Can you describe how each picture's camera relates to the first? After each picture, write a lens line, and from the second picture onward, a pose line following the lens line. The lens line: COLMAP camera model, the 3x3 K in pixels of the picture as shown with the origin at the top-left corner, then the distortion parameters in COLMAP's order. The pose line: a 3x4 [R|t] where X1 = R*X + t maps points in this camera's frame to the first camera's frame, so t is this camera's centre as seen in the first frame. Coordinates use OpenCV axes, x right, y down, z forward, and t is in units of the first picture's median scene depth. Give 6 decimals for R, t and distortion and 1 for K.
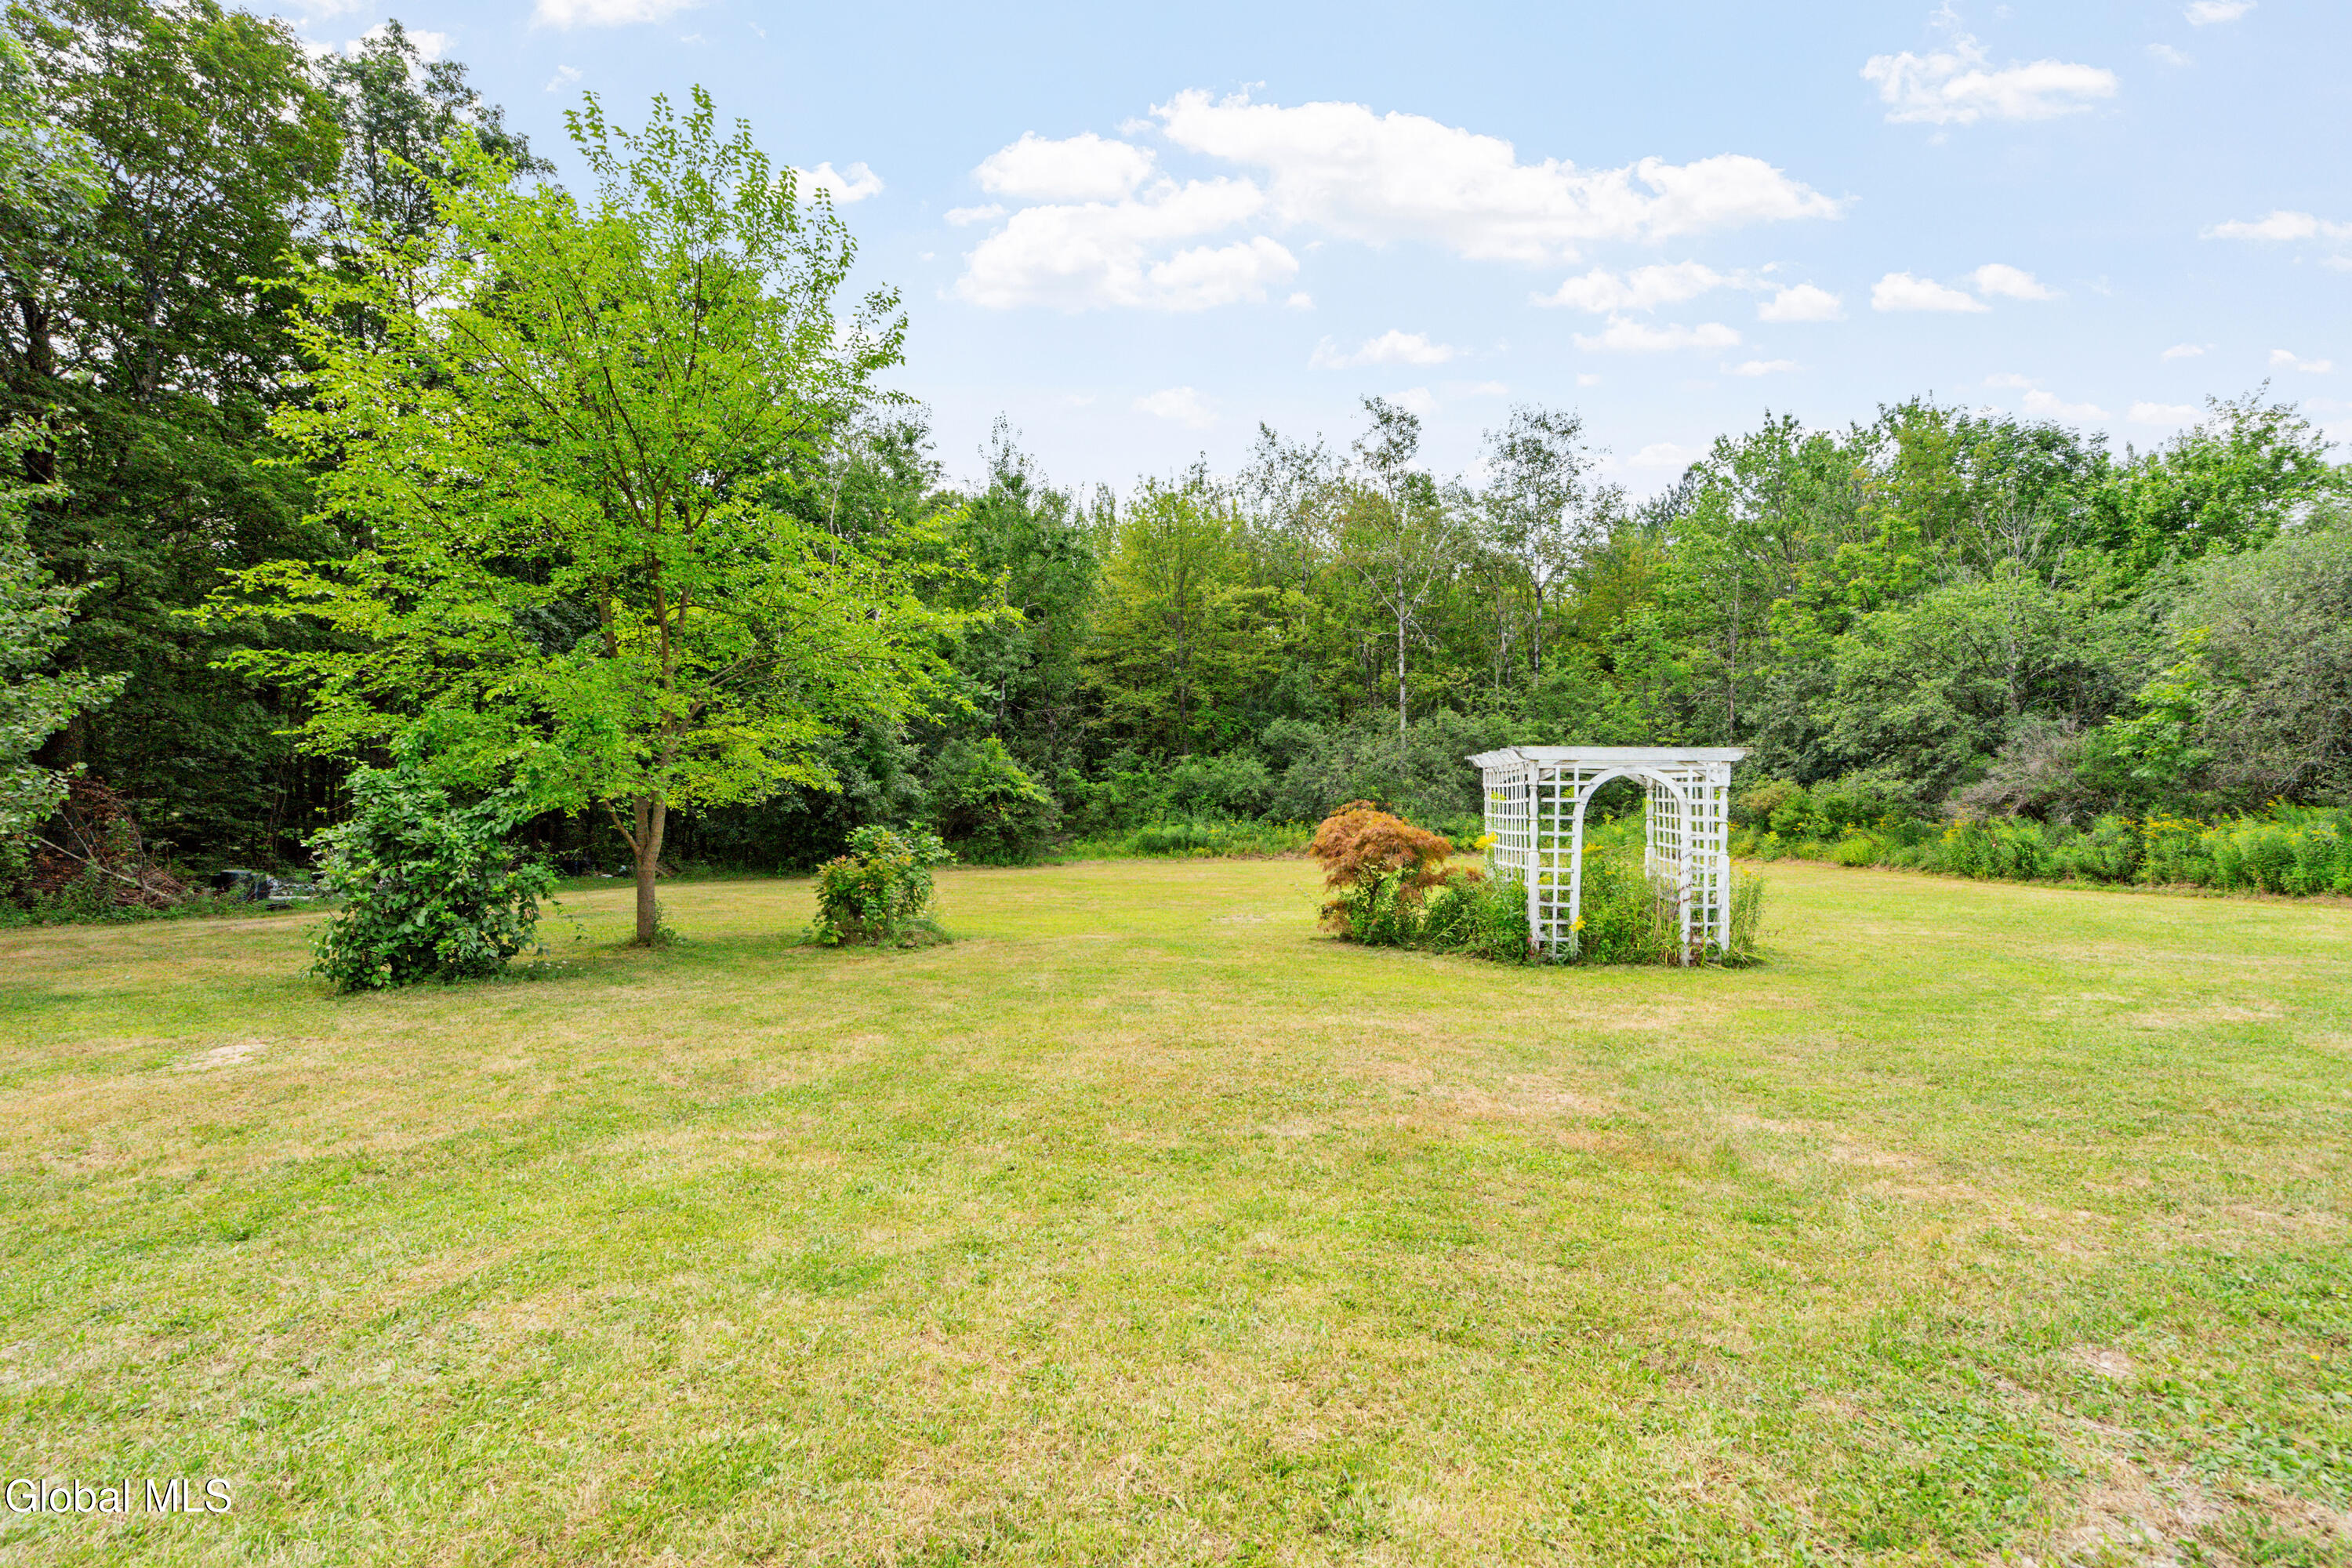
lens RADIAL K [[1074.5, 0, 1179.8], [0, 1074.5, 783.7], [0, 0, 1]] dist [-0.004605, 0.002734]
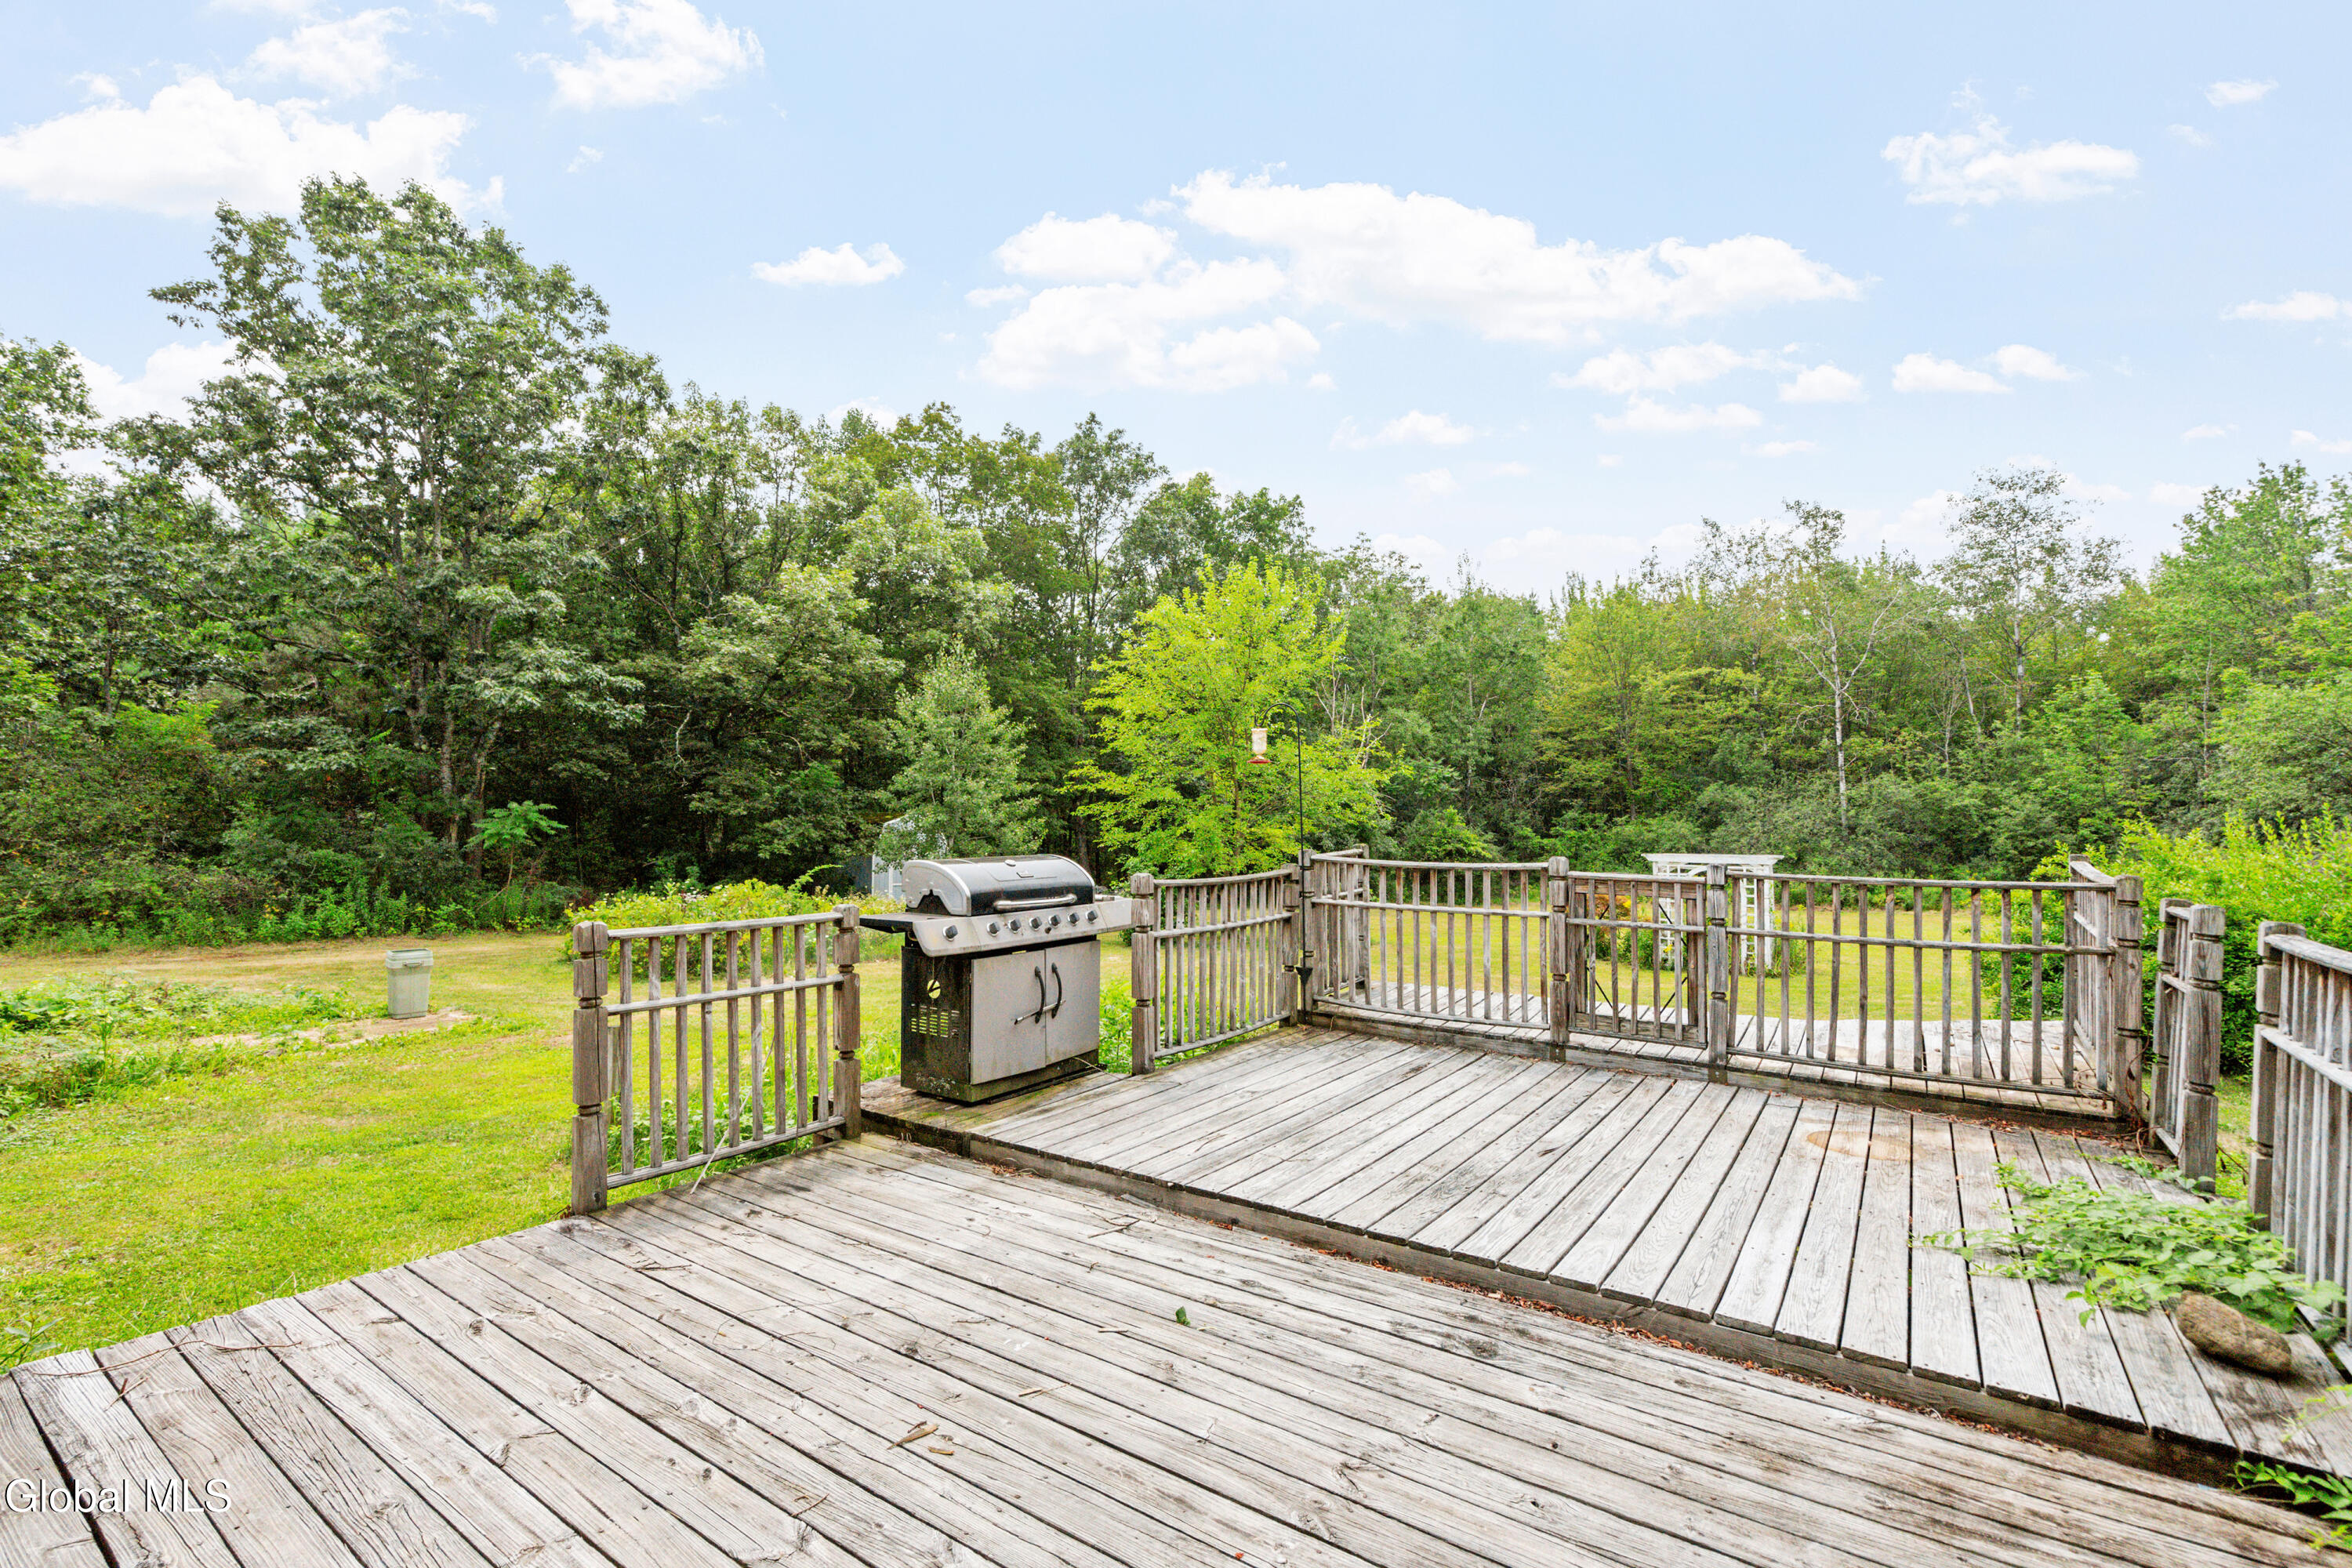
lens RADIAL K [[1074.5, 0, 1176.1], [0, 1074.5, 782.1], [0, 0, 1]] dist [-0.004605, 0.002734]
pose [[0.882468, -0.016083, -0.470097, 0.124491], [0.000924, 0.999473, -0.032461, -0.026298], [0.470371, 0.028211, 0.882018, -0.279715]]
